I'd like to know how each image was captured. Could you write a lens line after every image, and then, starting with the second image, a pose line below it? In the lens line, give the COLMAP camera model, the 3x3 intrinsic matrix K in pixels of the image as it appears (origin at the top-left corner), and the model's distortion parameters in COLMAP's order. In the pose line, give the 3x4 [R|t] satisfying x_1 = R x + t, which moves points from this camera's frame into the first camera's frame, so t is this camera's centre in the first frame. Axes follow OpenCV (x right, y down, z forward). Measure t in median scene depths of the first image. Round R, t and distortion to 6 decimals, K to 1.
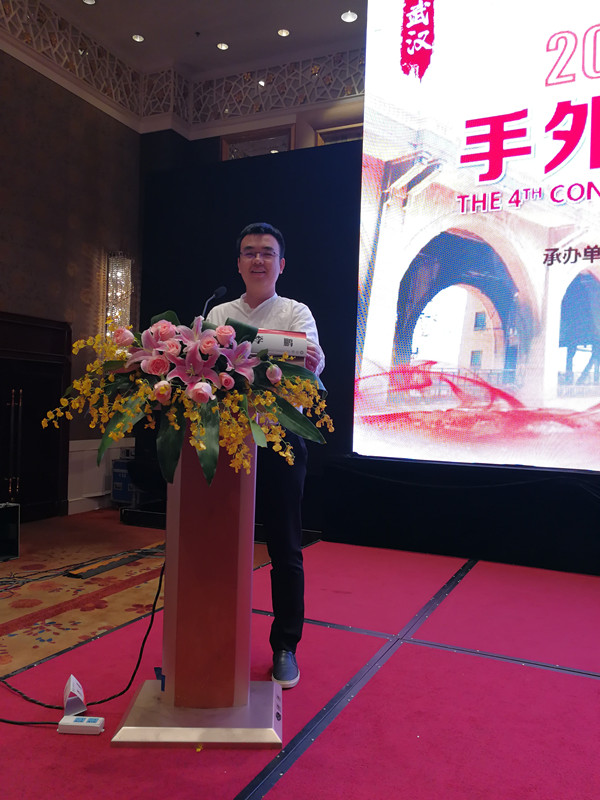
lens RADIAL K [[649.1, 0, 295.0], [0, 649.1, 404.7], [0, 0, 1]] dist [0.026156, -0.033632]
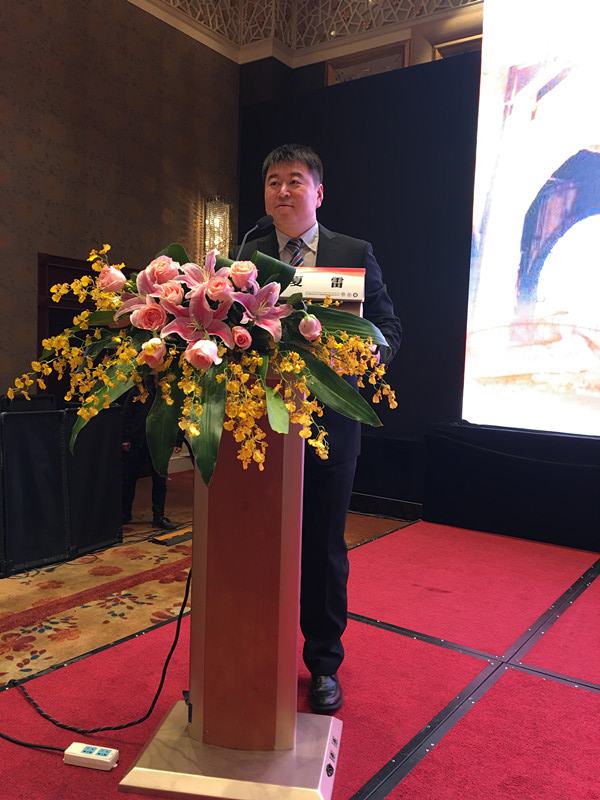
lens RADIAL K [[675.9, 0, 299.2], [0, 675.9, 395.6], [0, 0, 1]] dist [0.050751, -0.068008]
pose [[0.985499, 0.014272, -0.169082, 0.031880], [-0.005272, 0.998551, 0.053560, -0.004981], [0.169601, -0.051892, 0.984146, 0.099186]]
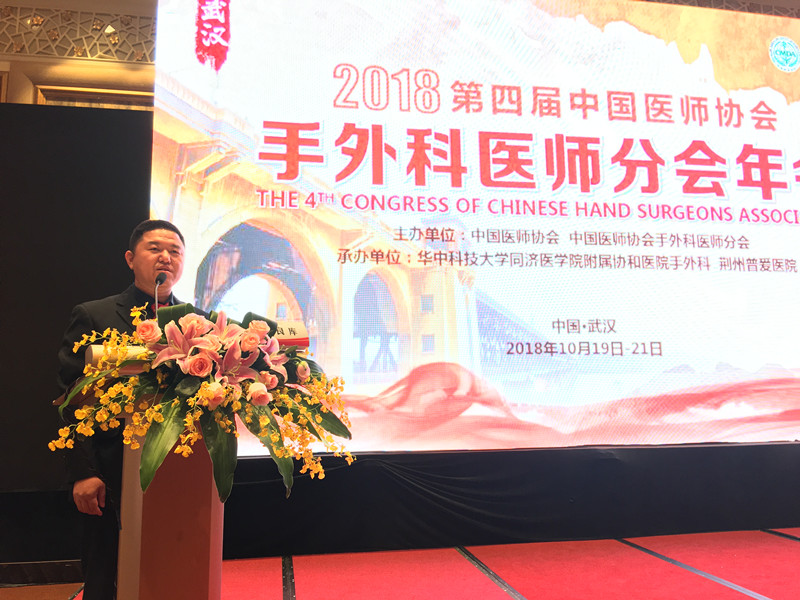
lens RADIAL K [[675.9, 0, 400.7], [0, 675.9, 297.4], [0, 0, 1]] dist [0.050751, -0.068008]
pose [[0.808813, 0.042783, 0.586507, -0.196397], [0.039611, 0.991121, -0.126923, -0.008740], [-0.586730, 0.125889, 0.799937, 0.037588]]
